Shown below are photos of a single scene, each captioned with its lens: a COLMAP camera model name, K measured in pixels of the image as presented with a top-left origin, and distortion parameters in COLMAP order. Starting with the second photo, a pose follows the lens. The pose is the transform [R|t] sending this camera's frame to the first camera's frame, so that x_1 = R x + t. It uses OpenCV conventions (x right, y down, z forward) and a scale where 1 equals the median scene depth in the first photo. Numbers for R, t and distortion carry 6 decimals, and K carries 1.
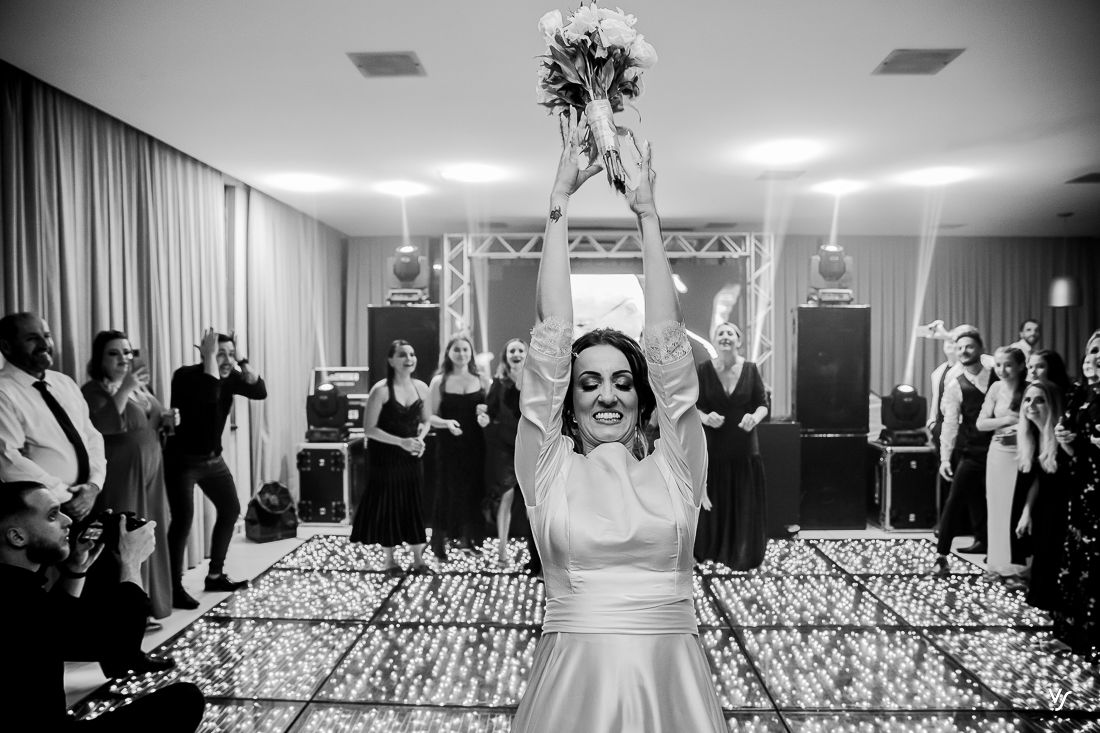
lens RADIAL K [[795.3, 0, 554.4], [0, 795.3, 368.7], [0, 0, 1]] dist [-0.087209, 0.082634]
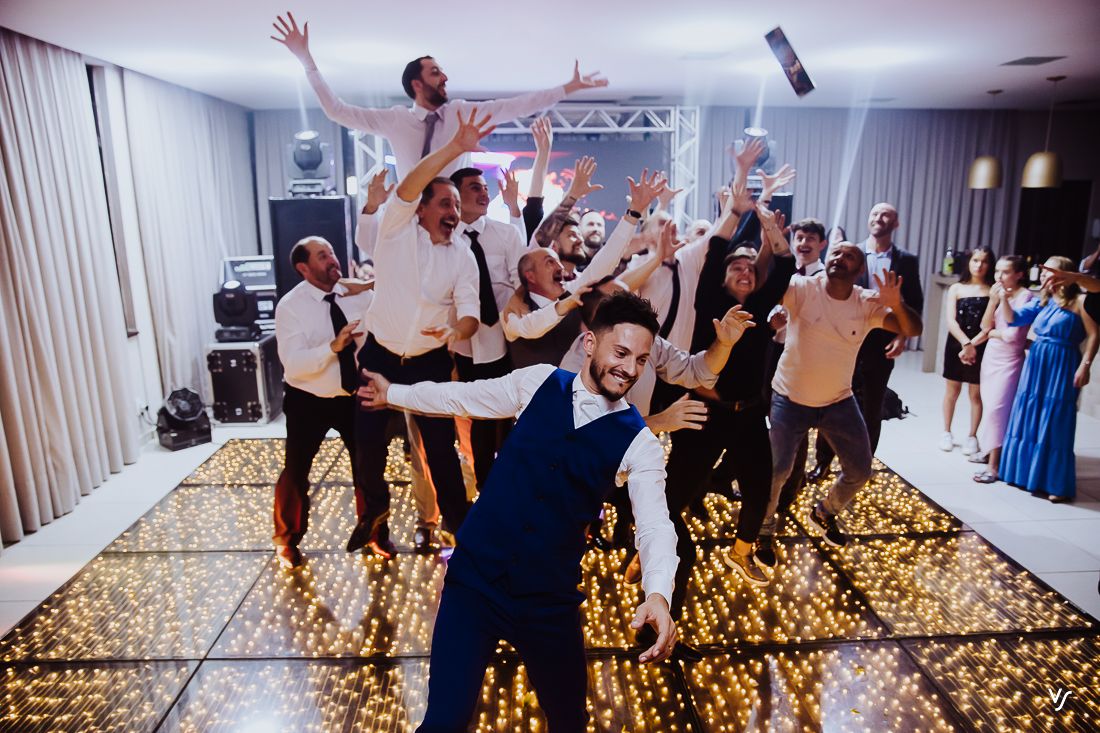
lens RADIAL K [[761.5, 0, 550.0], [0, 761.5, 366.5], [0, 0, 1]] dist [-0.103309, 0.095493]
pose [[0.997716, -0.024471, 0.062954, 0.060928], [0.010966, 0.978382, 0.206513, -0.103696], [-0.066647, -0.205351, 0.976416, 0.106888]]
